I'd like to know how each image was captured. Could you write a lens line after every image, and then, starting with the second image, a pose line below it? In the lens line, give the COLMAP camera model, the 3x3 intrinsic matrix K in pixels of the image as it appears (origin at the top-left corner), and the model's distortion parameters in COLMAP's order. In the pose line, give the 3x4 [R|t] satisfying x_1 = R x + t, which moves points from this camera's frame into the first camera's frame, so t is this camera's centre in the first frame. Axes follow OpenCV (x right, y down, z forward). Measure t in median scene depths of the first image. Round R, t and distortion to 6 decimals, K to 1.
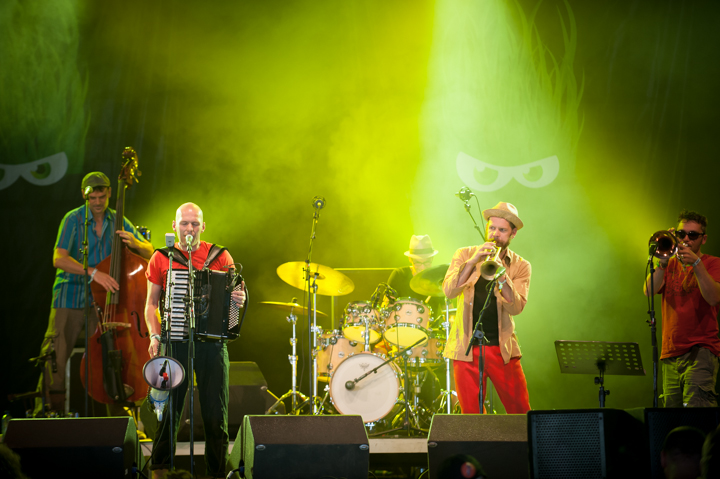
lens RADIAL K [[3639.1, 0, 360.3], [0, 3639.1, 239.6], [0, 0, 1]] dist [-1.421097, 0.000000]
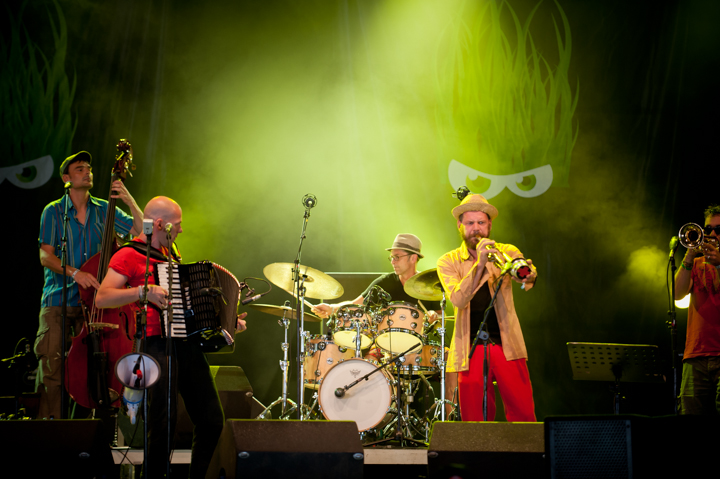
lens RADIAL K [[3135.8, 0, 360.0], [0, 3135.8, 239.4], [0, 0, 1]] dist [-1.149383, 0.000000]
pose [[0.999875, 0.013830, 0.007614, -0.004278], [-0.013718, 0.999799, -0.014597, 0.011812], [-0.007814, 0.014491, 0.999864, 0.180141]]
